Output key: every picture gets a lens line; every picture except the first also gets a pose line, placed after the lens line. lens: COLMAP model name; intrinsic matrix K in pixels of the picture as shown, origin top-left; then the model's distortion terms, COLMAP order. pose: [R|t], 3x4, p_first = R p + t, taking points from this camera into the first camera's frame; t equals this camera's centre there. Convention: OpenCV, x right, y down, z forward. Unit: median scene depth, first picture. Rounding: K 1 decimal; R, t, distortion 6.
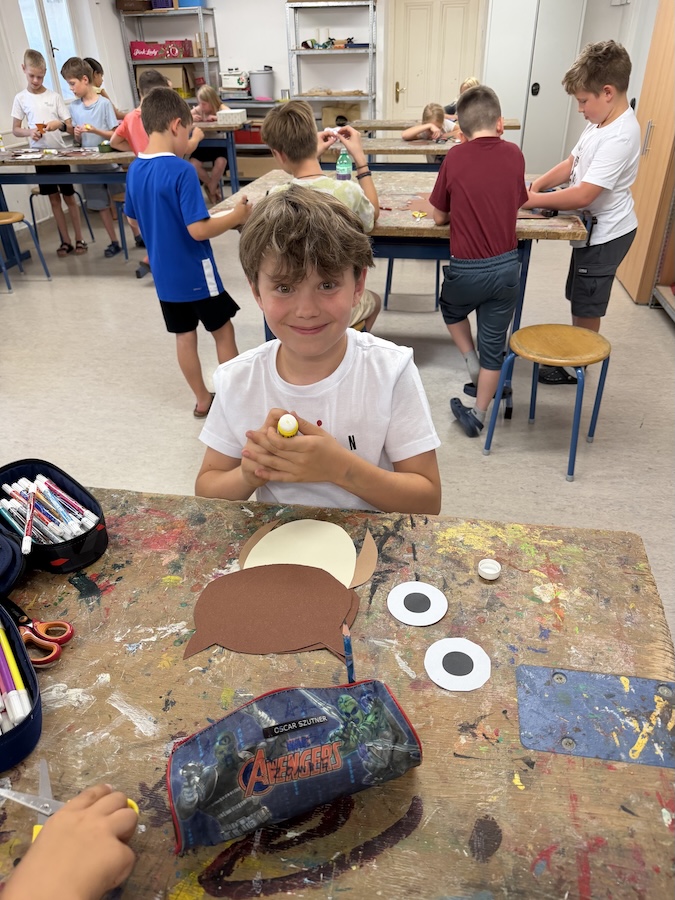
lens RADIAL K [[639.4, 0, 337.8], [0, 639.4, 449.2], [0, 0, 1]] dist [-0.007477, -0.002575]
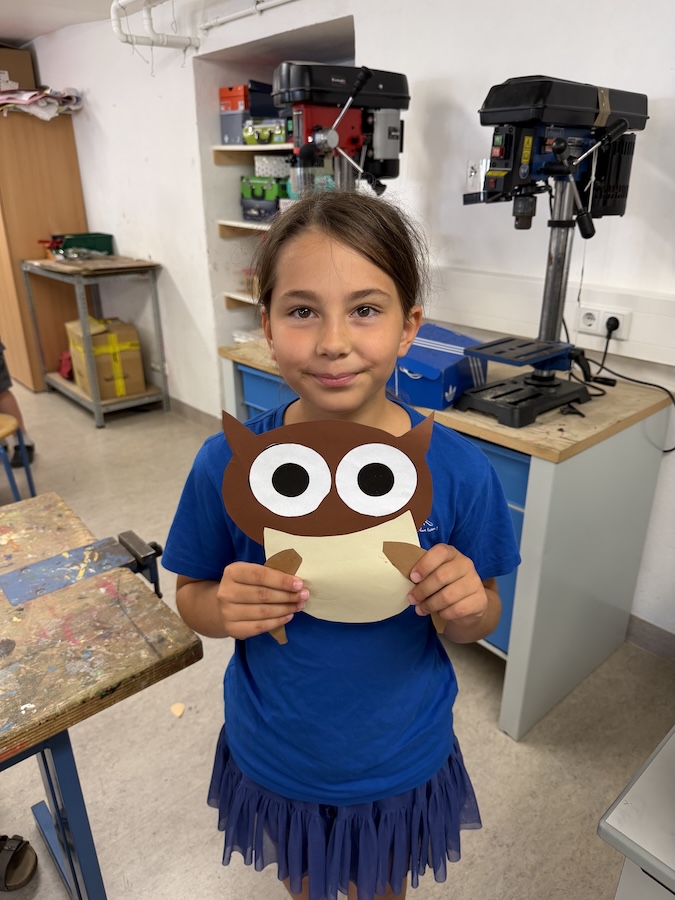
lens RADIAL K [[639.4, 0, 337.5], [0, 639.4, 451.3], [0, 0, 1]] dist [-0.007477, -0.002575]
pose [[0.632633, -0.287060, 0.719286, -0.216696], [0.396447, 0.917888, 0.017633, 0.384884], [-0.665286, 0.274003, 0.694491, -0.697477]]
